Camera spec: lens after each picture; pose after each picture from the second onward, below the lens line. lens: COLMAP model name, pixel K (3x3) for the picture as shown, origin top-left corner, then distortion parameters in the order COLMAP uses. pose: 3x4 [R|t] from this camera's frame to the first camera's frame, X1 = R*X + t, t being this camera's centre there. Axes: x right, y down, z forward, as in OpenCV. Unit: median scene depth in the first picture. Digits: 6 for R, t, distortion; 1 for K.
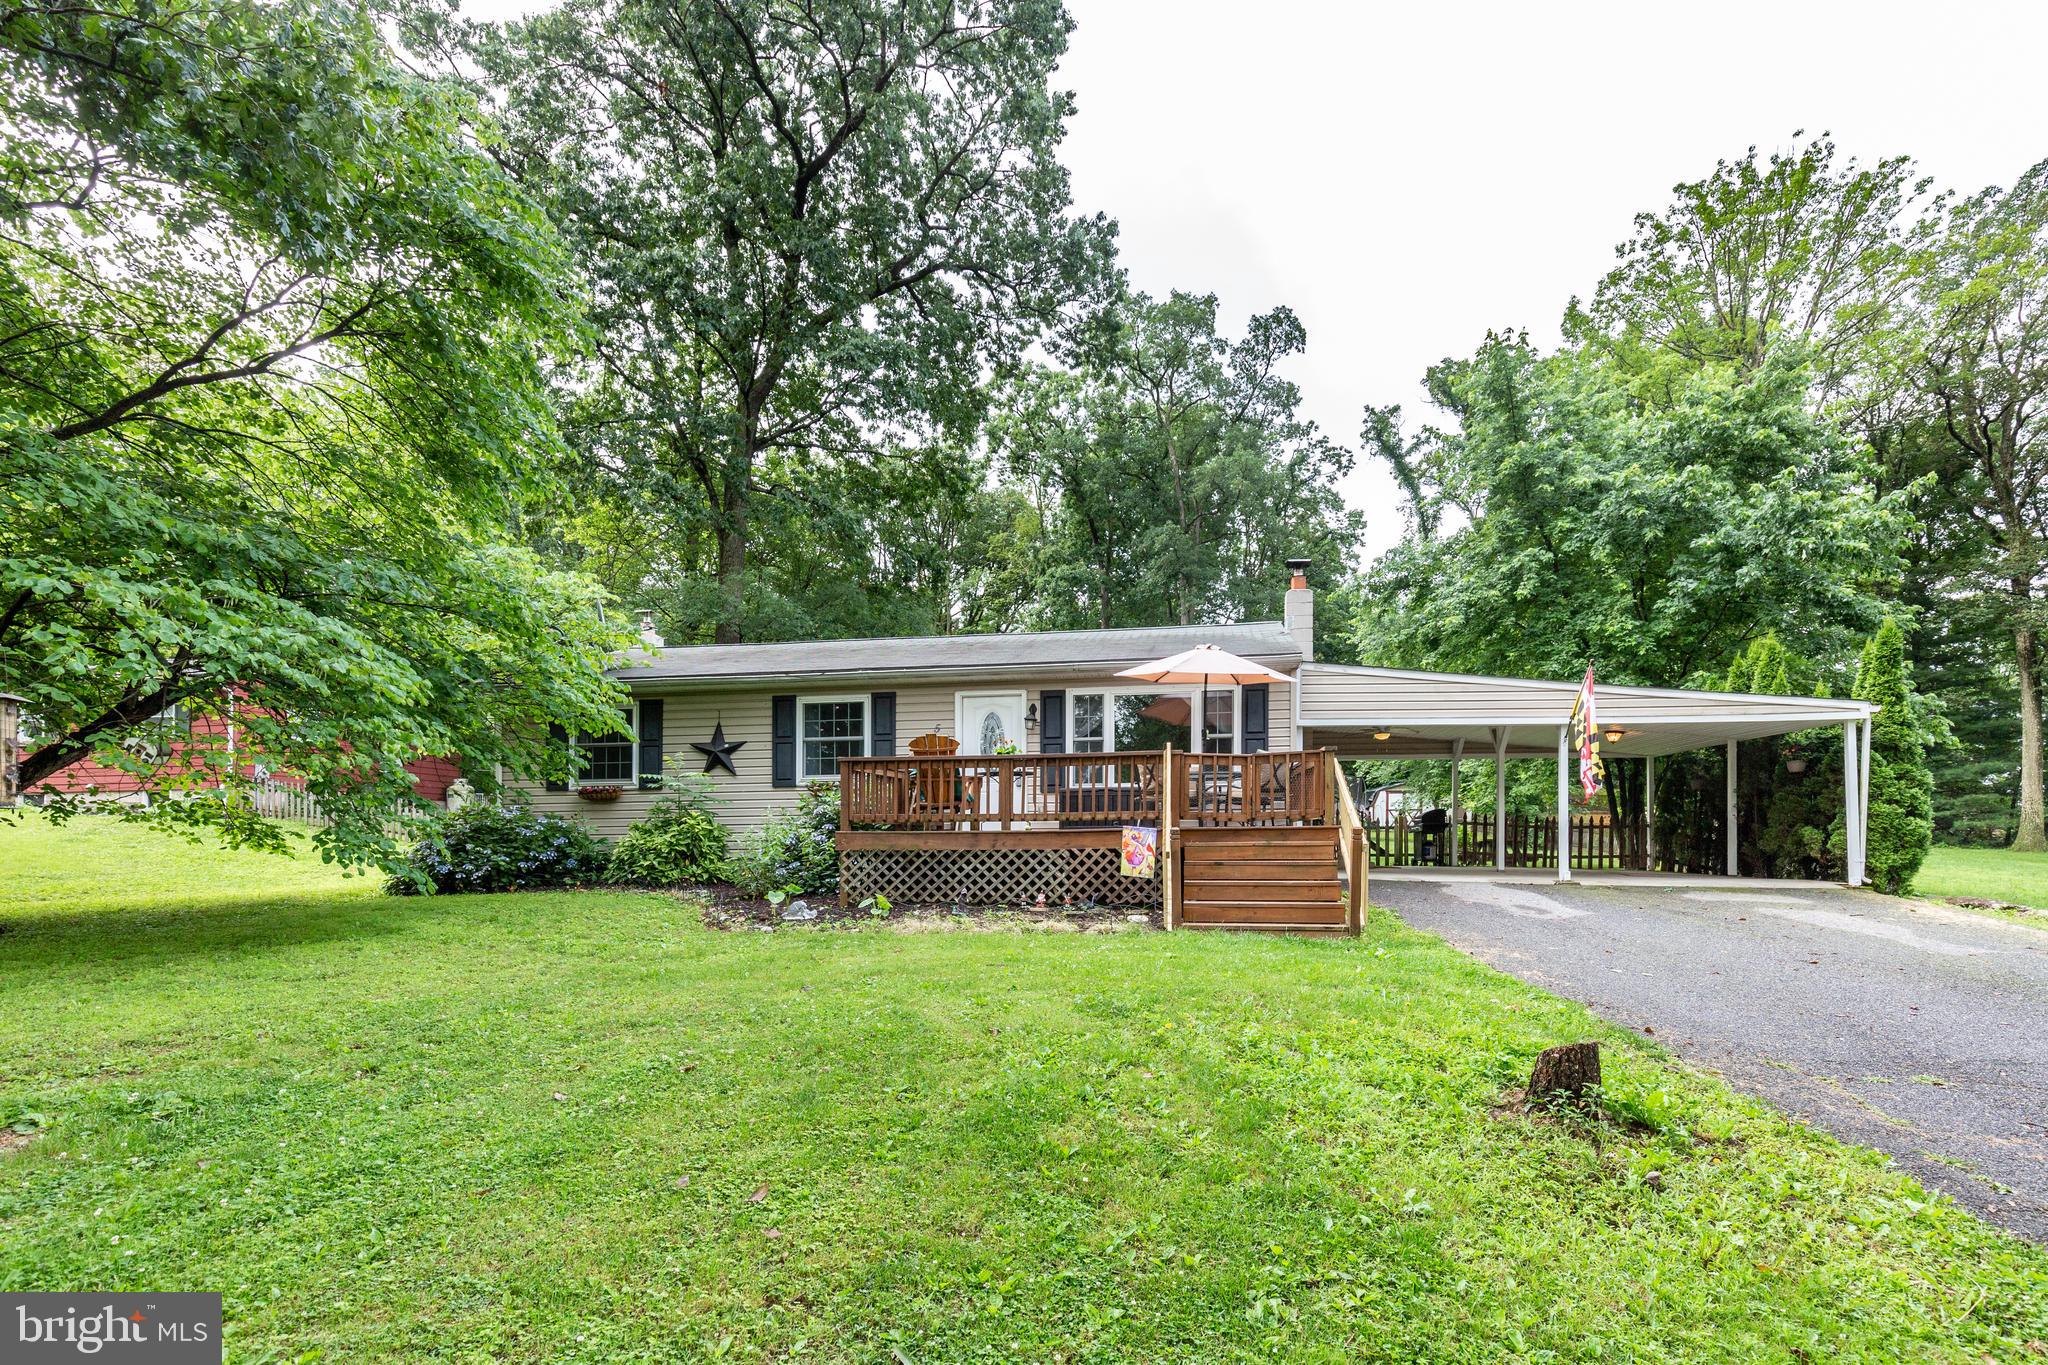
lens RADIAL K [[928.9, 0, 1051.7], [0, 928.9, 849.0], [0, 0, 1]] dist [0.011131, -0.002333]
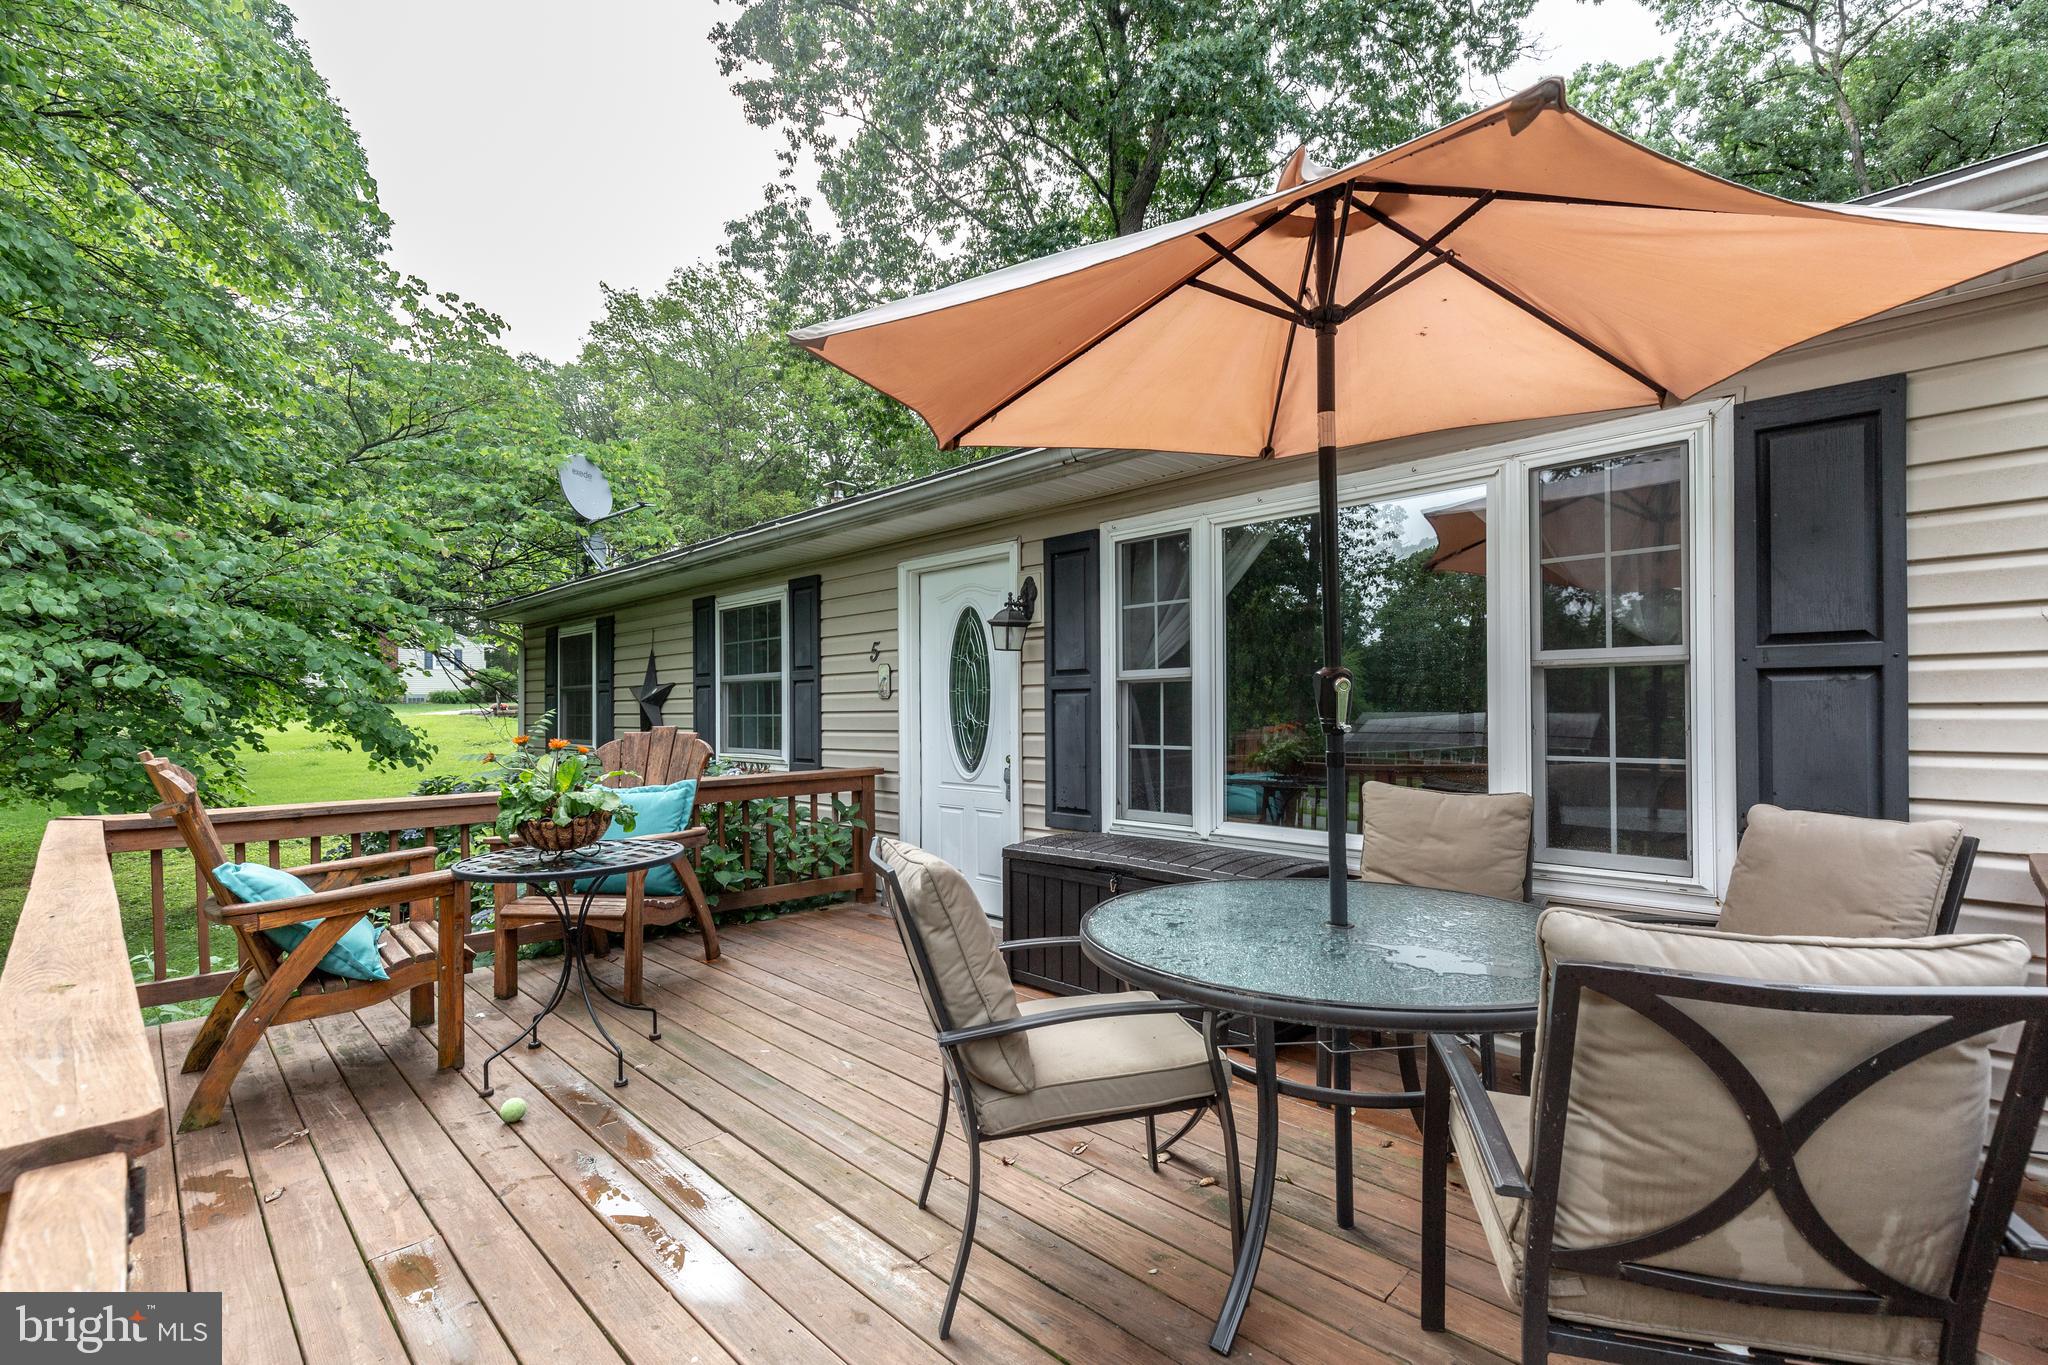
lens RADIAL K [[928.9, 0, 1042.0], [0, 928.9, 698.2], [0, 0, 1]] dist [0.011131, -0.002333]
pose [[0.818581, -0.009735, -0.574309, 0.158735], [0.003783, 0.999926, -0.011558, -0.088148], [0.574379, 0.007288, 0.818557, 0.593839]]
